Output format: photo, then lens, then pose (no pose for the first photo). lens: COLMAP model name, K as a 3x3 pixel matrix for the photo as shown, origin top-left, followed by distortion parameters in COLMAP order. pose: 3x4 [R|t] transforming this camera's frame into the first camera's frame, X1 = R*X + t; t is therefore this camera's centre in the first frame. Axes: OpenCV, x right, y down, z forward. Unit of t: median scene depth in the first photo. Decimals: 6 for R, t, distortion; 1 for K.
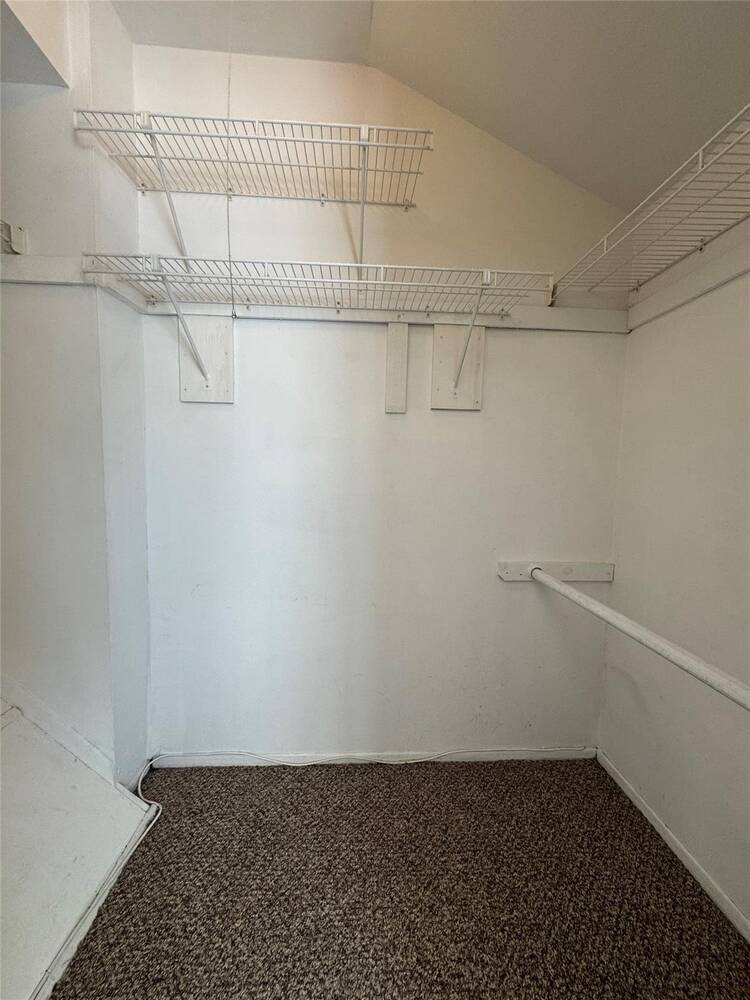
lens RADIAL K [[399.1, 0, 373.0], [0, 399.1, 500.9], [0, 0, 1]] dist [-0.002100, 0.000476]
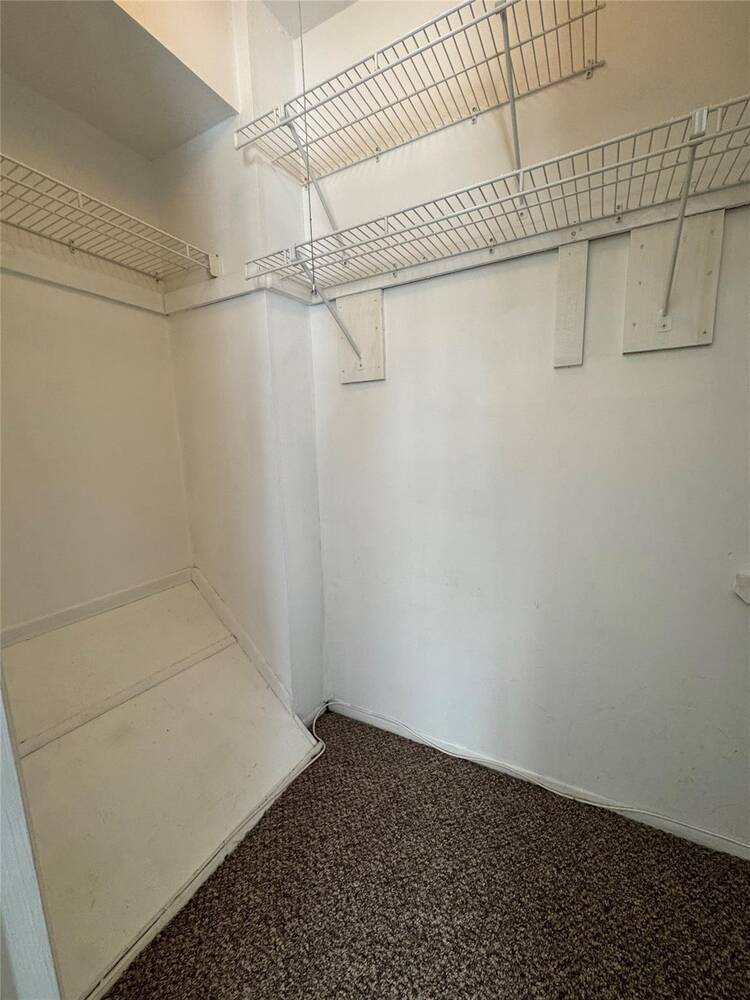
lens RADIAL K [[399.1, 0, 373.6], [0, 399.1, 500.7], [0, 0, 1]] dist [-0.002100, 0.000476]
pose [[0.851739, 0.036791, -0.522674, 0.158720], [0.000577, 0.997465, 0.071150, -0.017950], [0.523967, -0.060903, 0.849559, 0.142132]]
